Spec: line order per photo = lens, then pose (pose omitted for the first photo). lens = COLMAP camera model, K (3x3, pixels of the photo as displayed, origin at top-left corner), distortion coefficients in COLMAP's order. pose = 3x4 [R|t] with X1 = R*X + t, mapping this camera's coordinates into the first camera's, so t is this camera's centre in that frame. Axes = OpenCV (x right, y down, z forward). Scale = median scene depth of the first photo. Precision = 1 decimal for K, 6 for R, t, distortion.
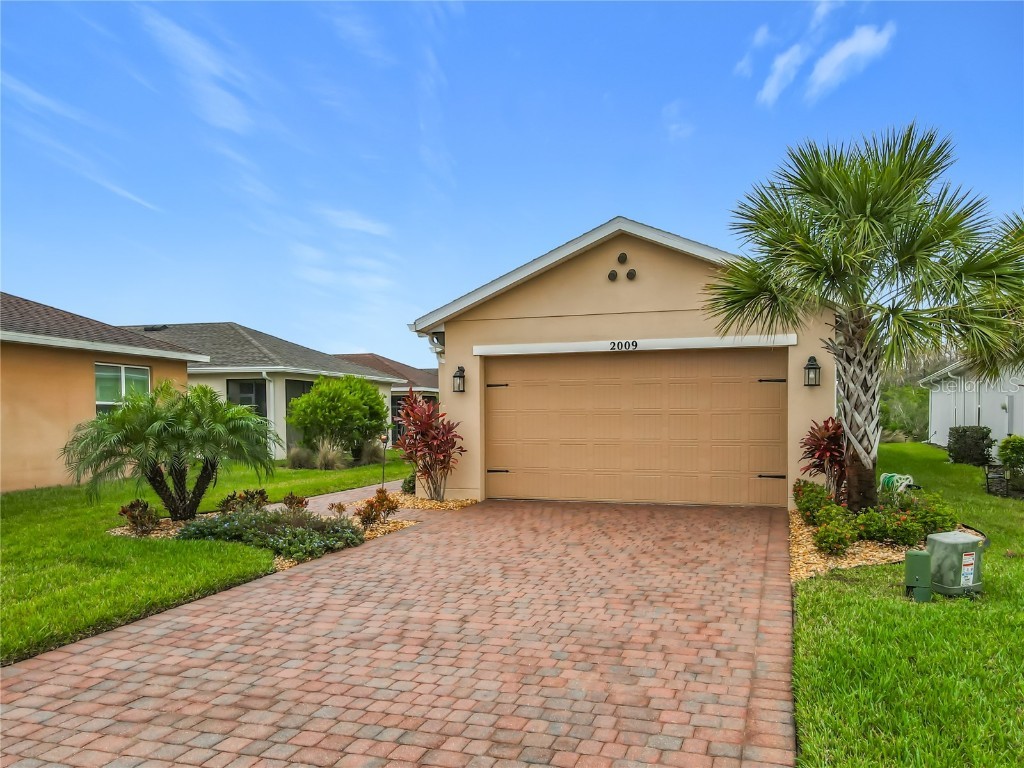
lens RADIAL K [[772.5, 0, 513.7], [0, 772.5, 393.1], [0, 0, 1]] dist [0.006563, 0.003940]
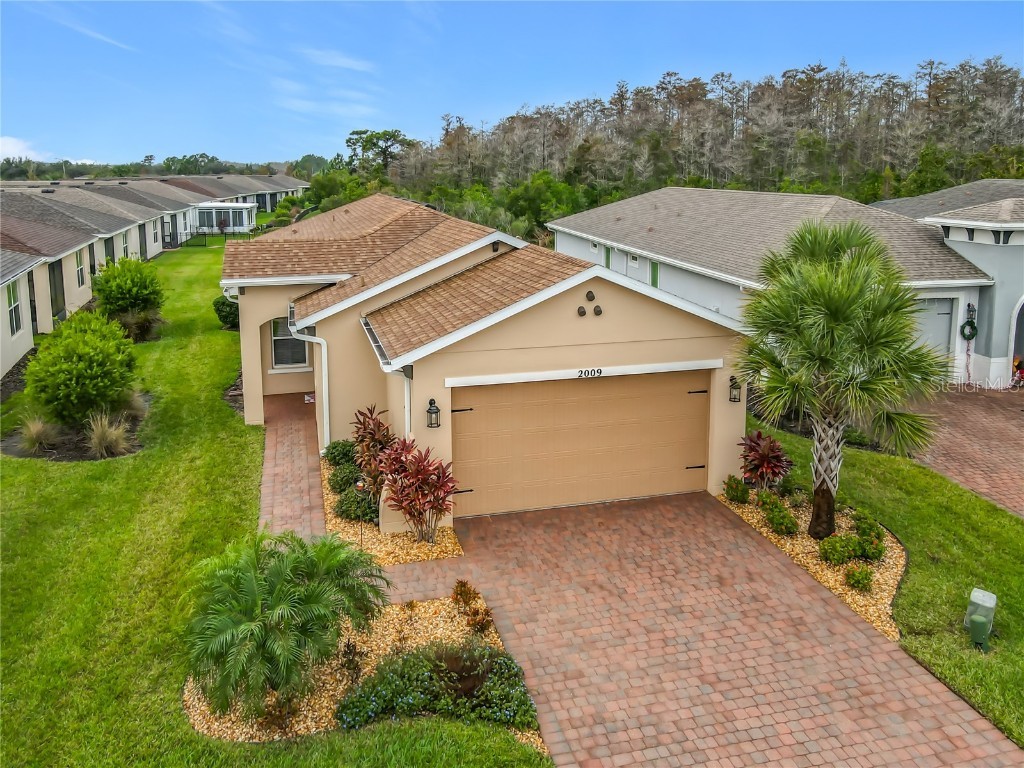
lens RADIAL K [[798.8, 0, 507.8], [0, 798.8, 264.6], [0, 0, 1]] dist [0.009416, 0.005975]
pose [[0.836515, -0.066912, 0.543844, -0.577994], [-0.005772, 0.991385, 0.130854, -0.370165], [-0.547914, -0.112601, 0.828922, 0.128455]]
